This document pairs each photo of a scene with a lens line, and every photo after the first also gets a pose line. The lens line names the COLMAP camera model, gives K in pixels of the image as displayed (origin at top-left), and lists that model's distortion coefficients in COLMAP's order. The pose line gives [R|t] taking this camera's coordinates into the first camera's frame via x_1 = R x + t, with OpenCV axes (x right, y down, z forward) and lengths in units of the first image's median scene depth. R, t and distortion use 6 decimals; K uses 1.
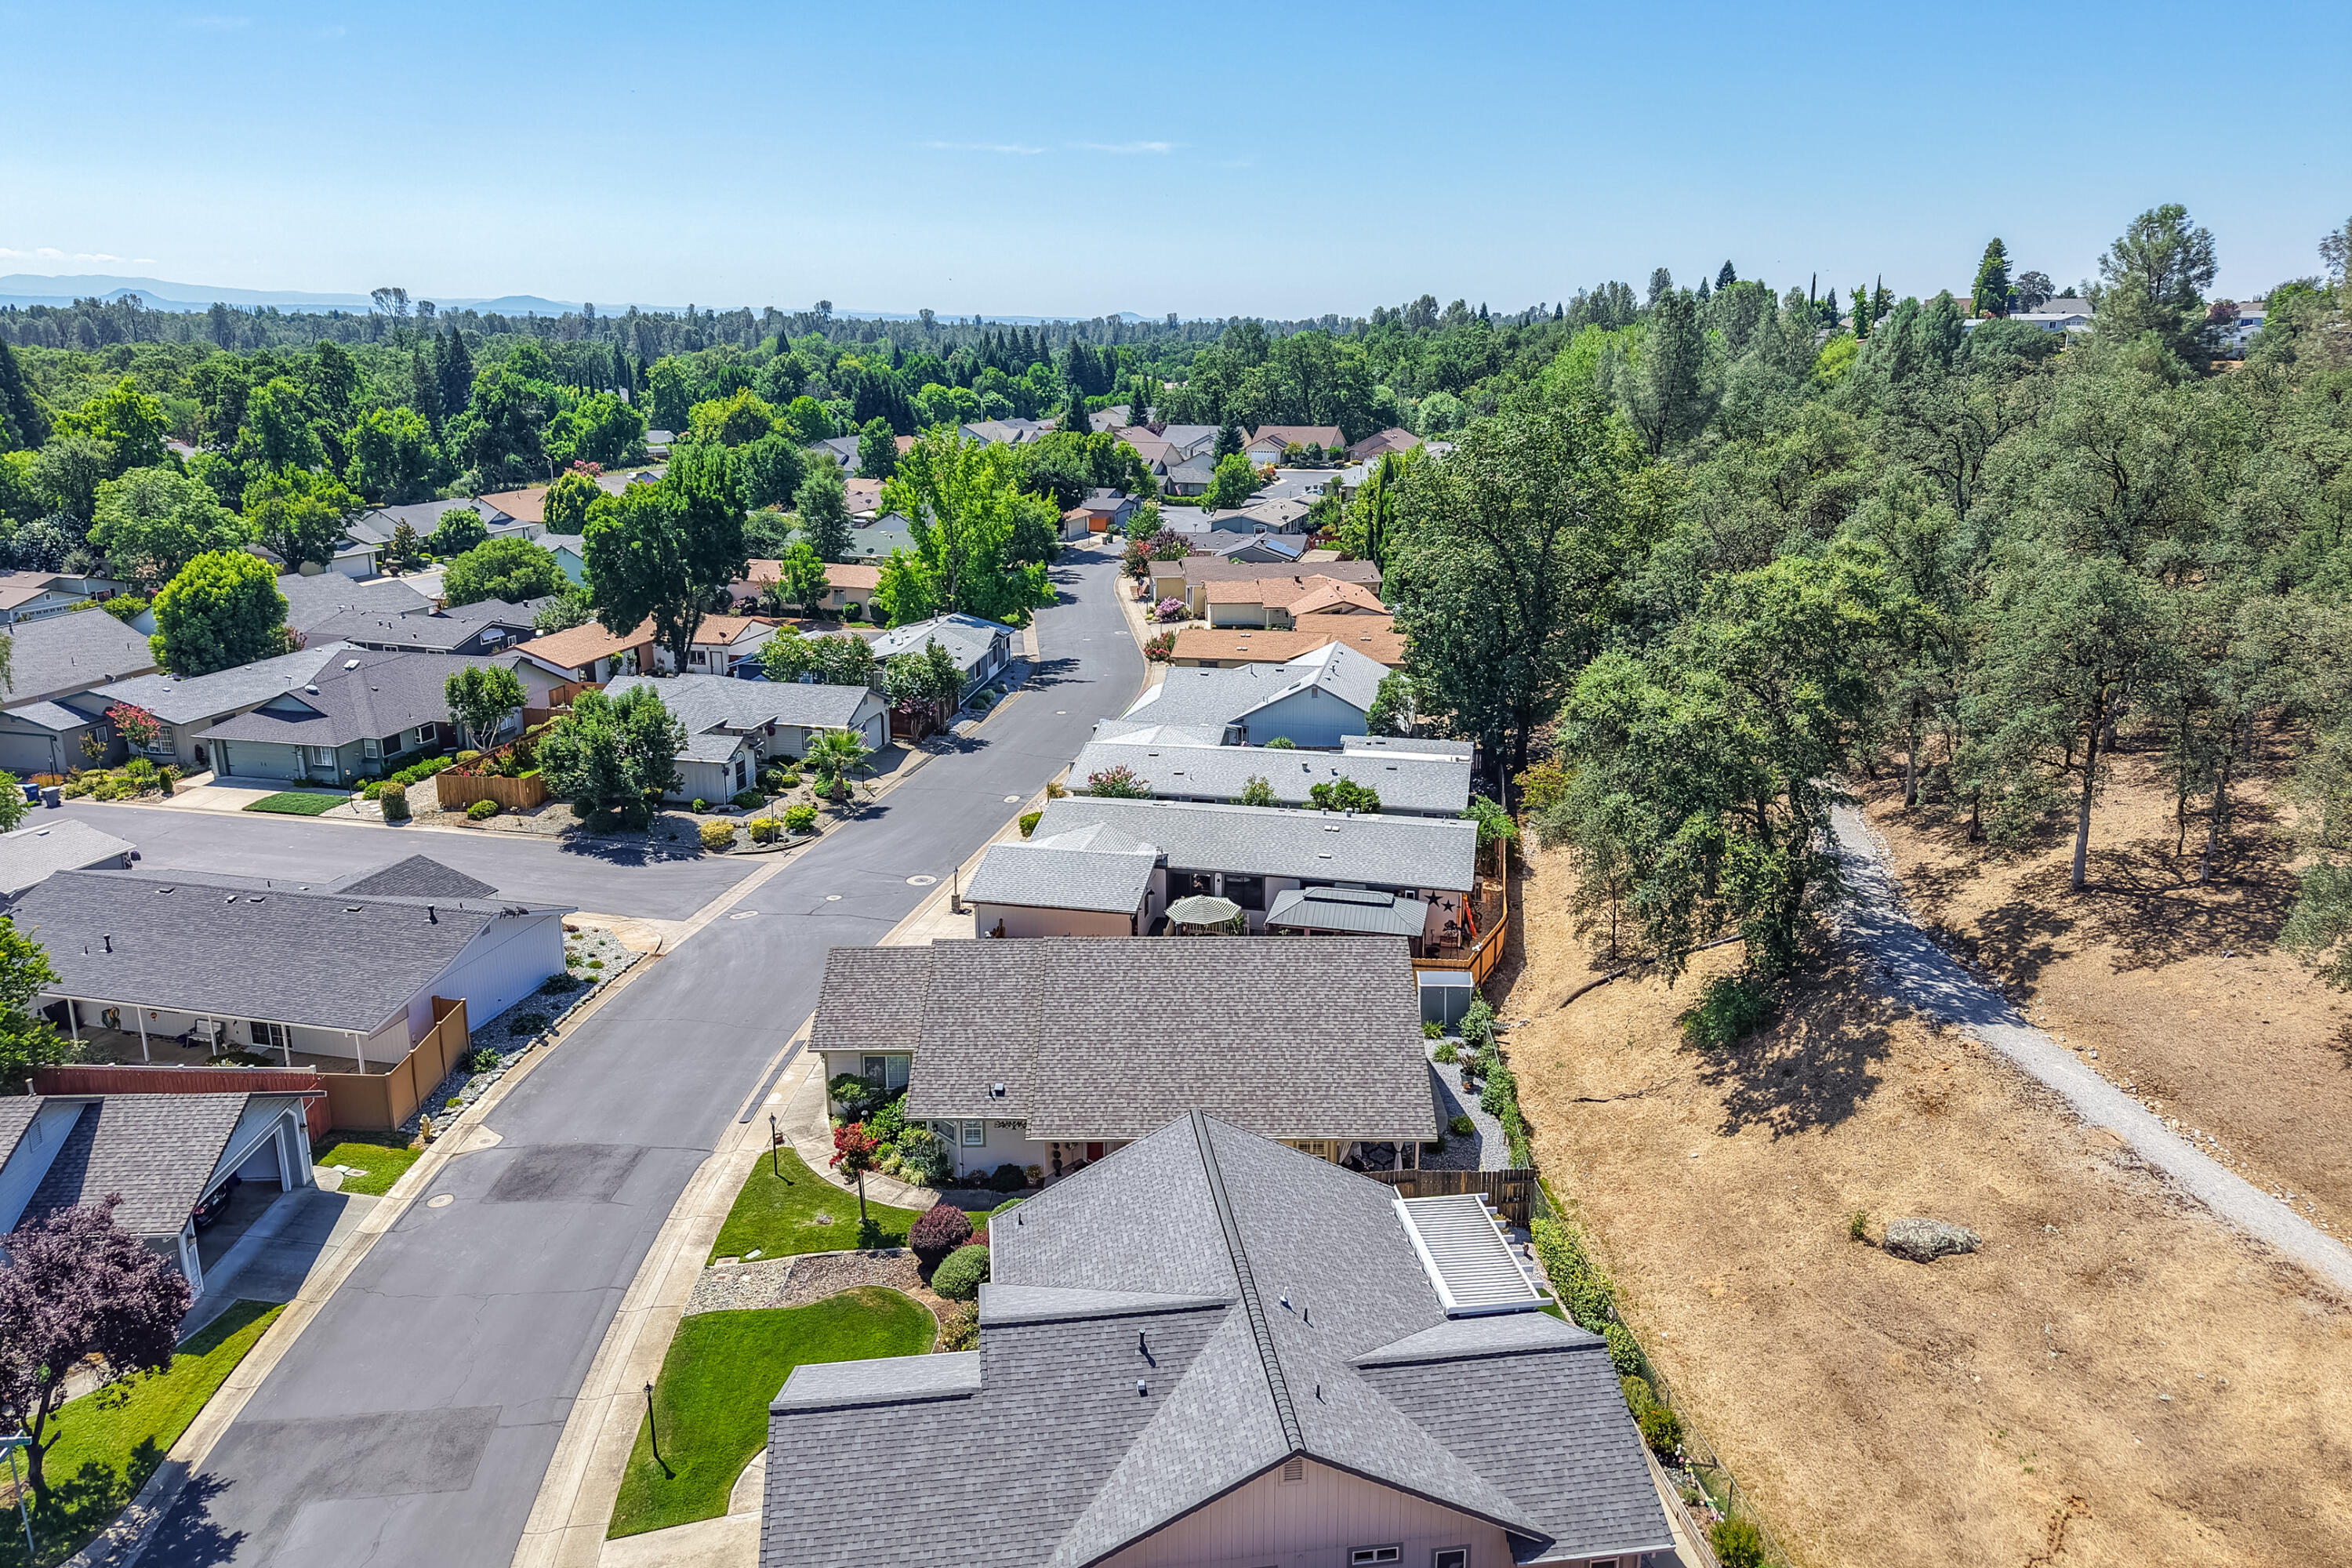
lens RADIAL K [[1532.9, 0, 1219.9], [0, 1532.9, 820.4], [0, 0, 1]] dist [0.019350, -0.060078]
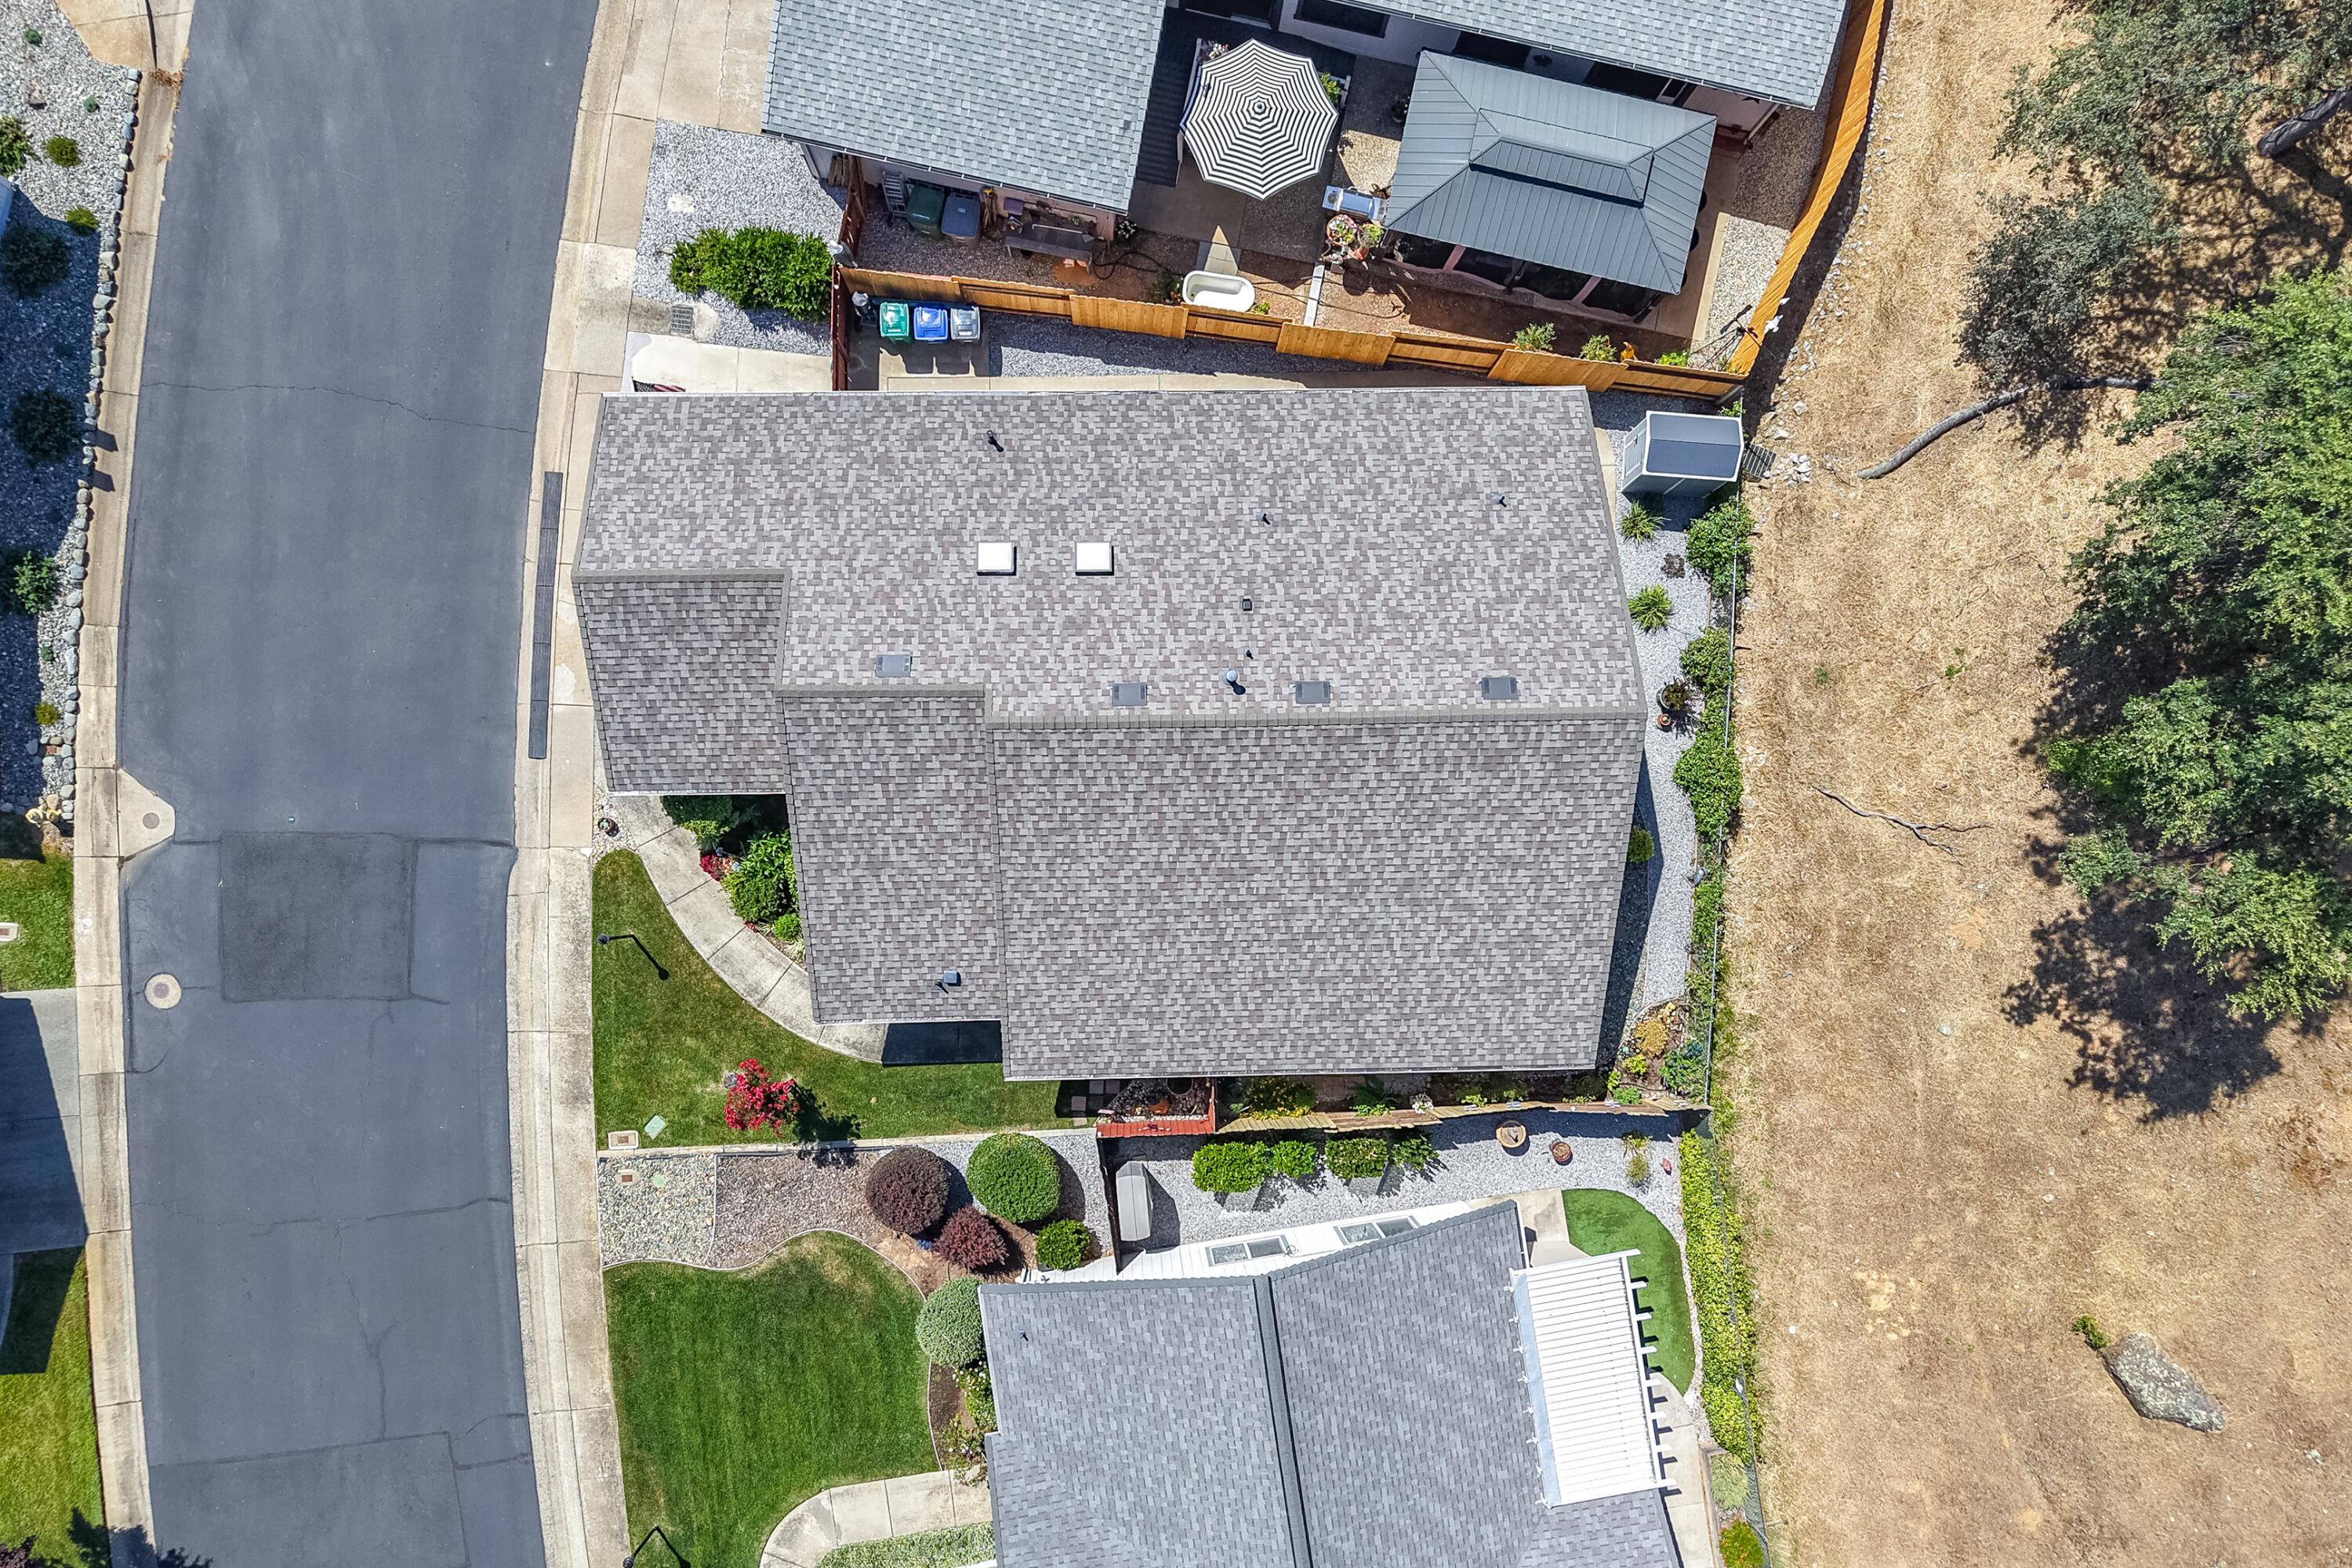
lens RADIAL K [[1561.6, 0, 1175.7], [0, 1561.6, 864.6], [0, 0, 1]] dist [0.047342, -0.061096]
pose [[0.999465, 0.010296, 0.031053, -0.064728], [-0.032709, 0.295893, 0.954661, -0.448497], [0.000640, -0.955166, 0.296071, 0.798308]]
